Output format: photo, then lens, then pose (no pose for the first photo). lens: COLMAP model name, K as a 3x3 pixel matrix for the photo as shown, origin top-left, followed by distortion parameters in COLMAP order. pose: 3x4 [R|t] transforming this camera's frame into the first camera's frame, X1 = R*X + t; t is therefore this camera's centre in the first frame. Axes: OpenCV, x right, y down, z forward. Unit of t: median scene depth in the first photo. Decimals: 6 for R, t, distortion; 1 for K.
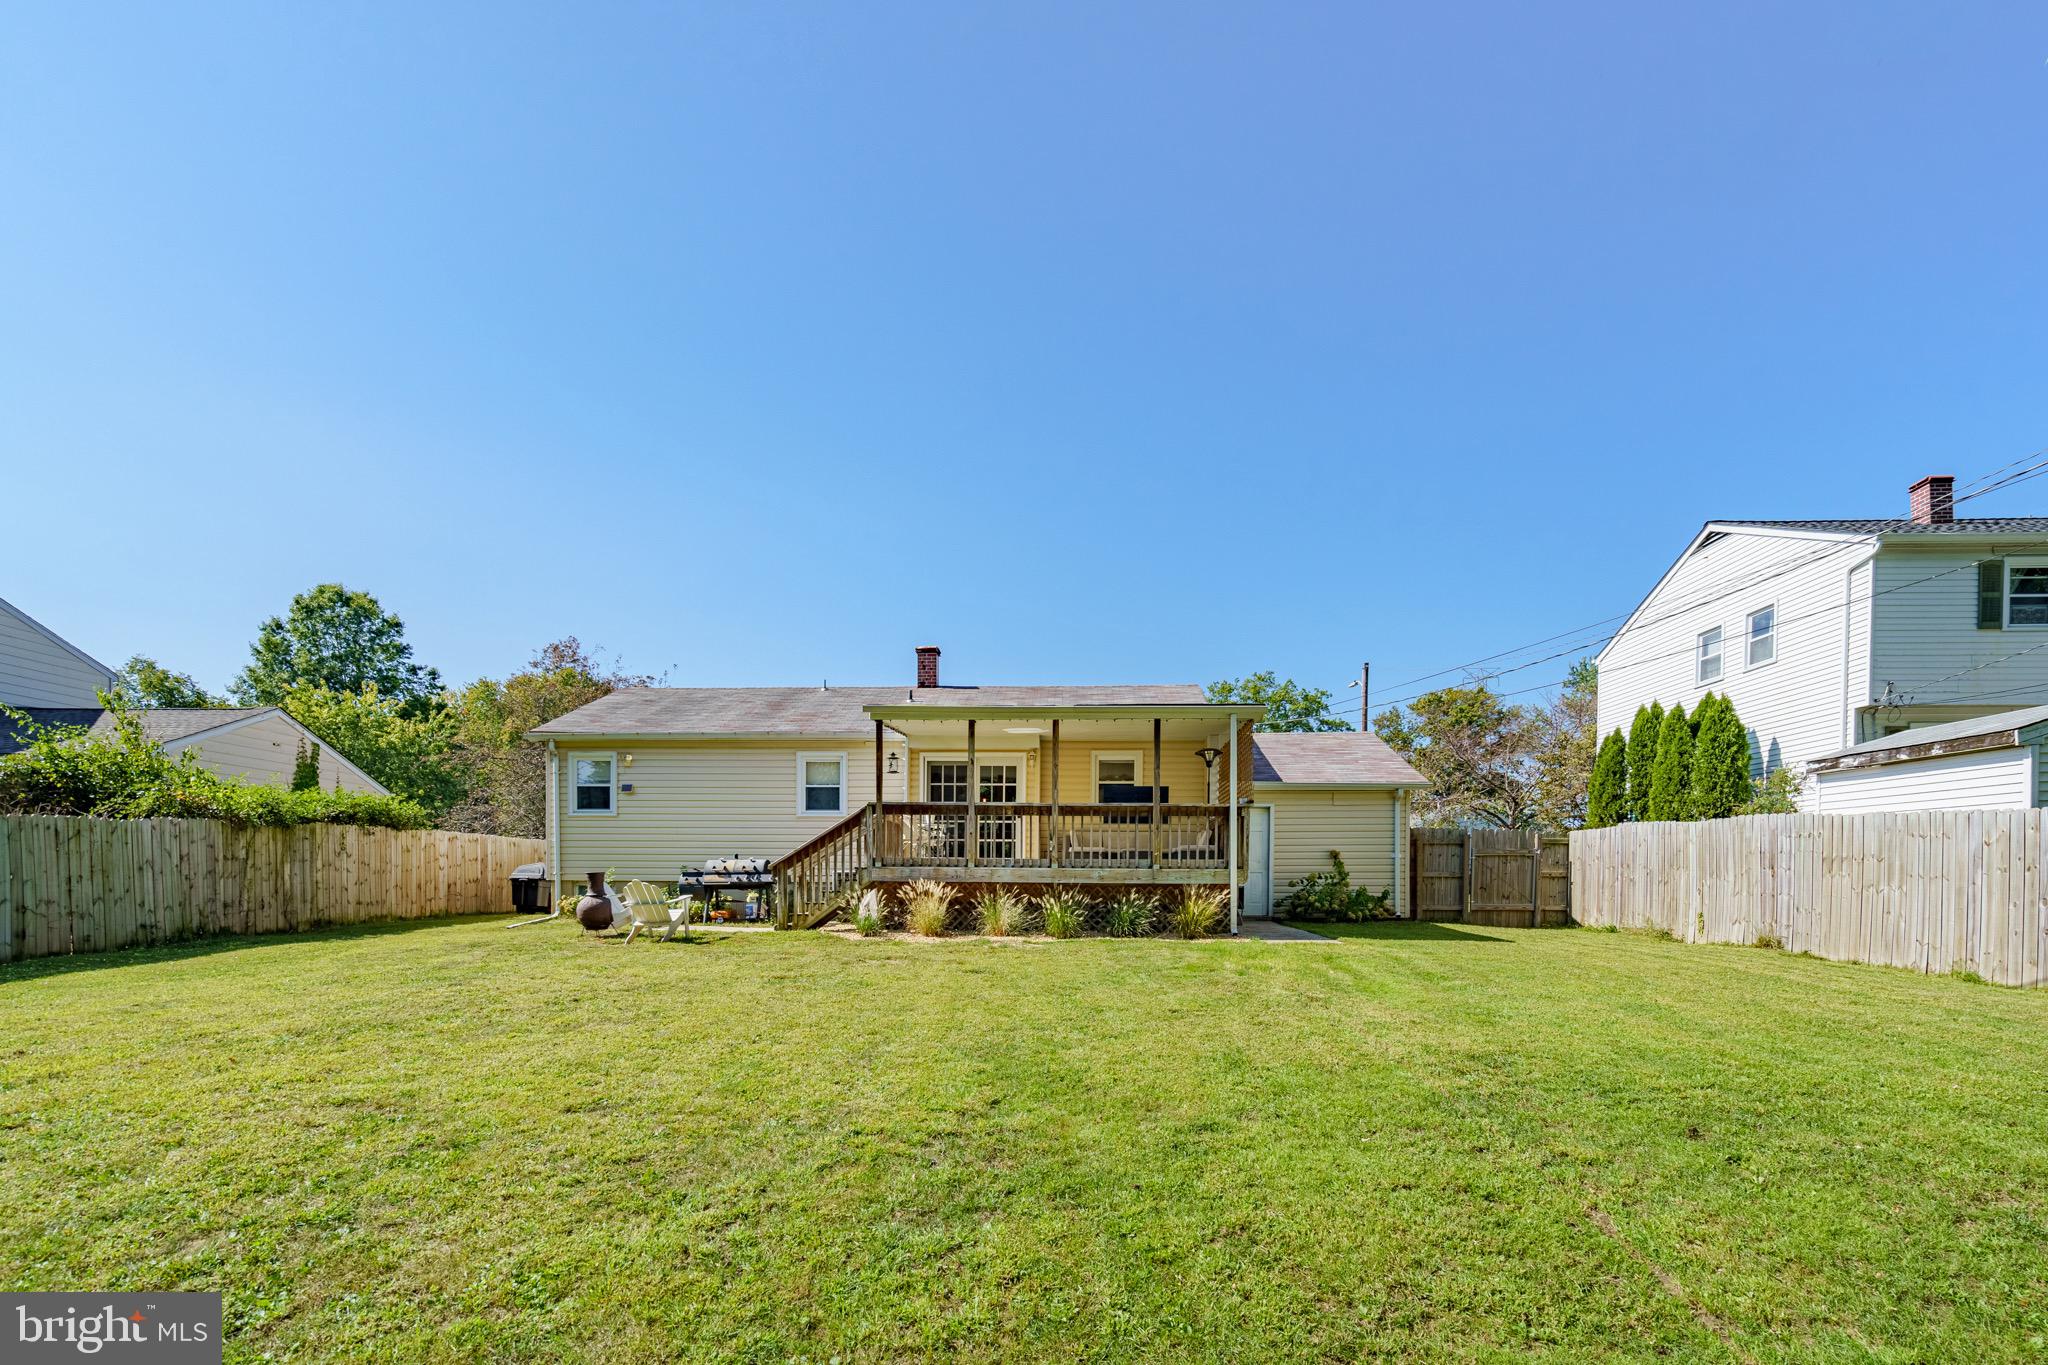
lens RADIAL K [[975.3, 0, 1022.0], [0, 975.3, 812.3], [0, 0, 1]] dist [0.002715, 0.000258]
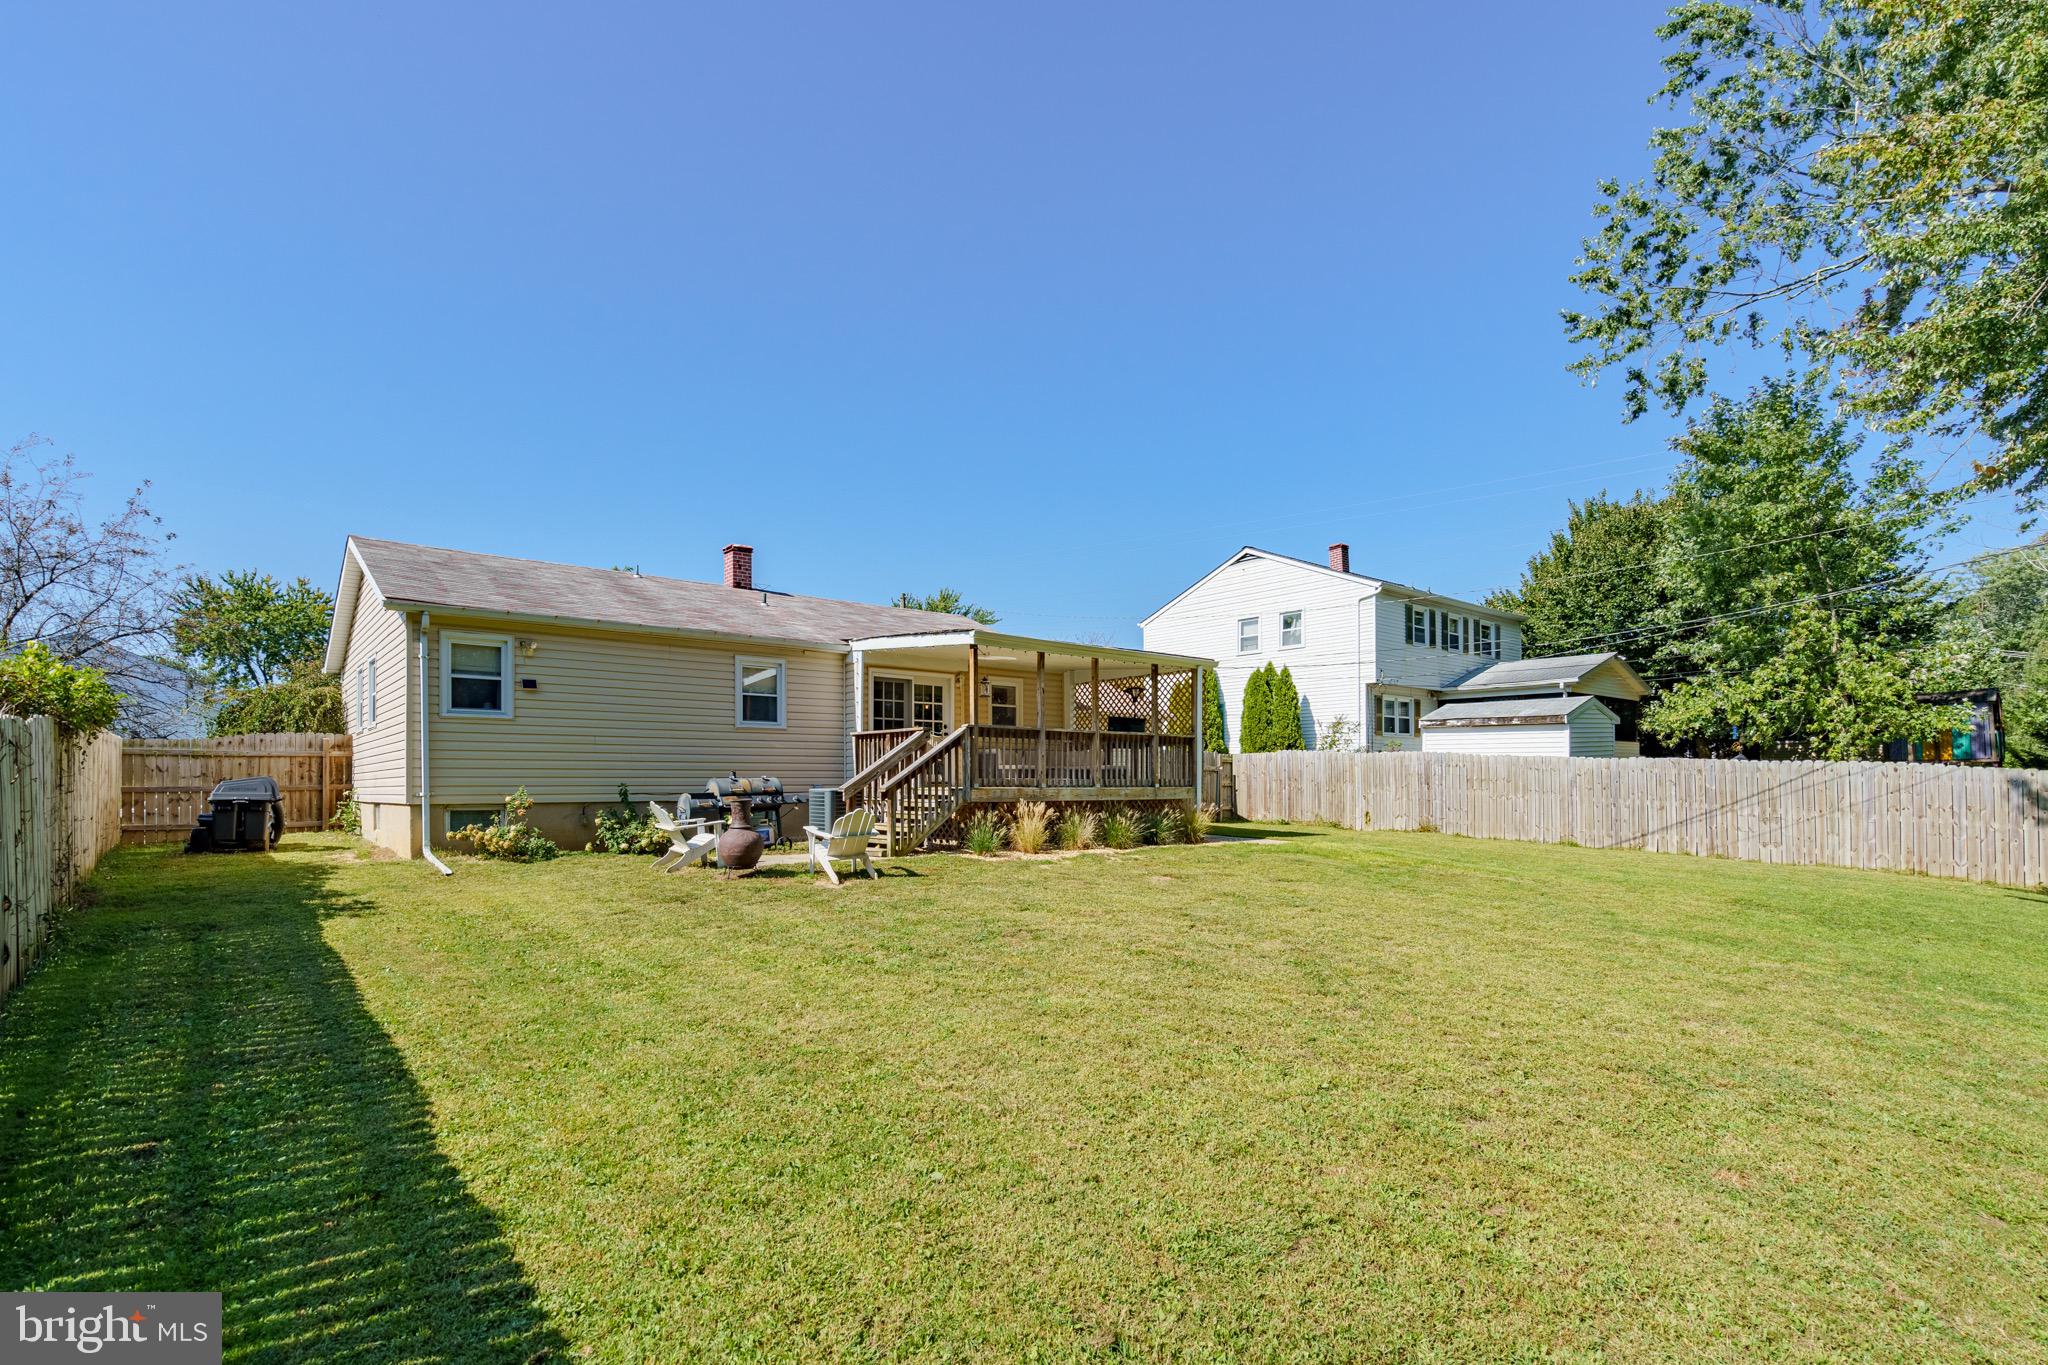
lens RADIAL K [[916.7, 0, 1024.0], [0, 916.7, 682.5], [0, 0, 1]] dist [0.004519, 0.000522]
pose [[0.759444, 0.063884, 0.647428, -0.651327], [-0.044783, 0.997940, -0.045938, -0.011037], [-0.649029, 0.005894, 0.760741, 0.204502]]
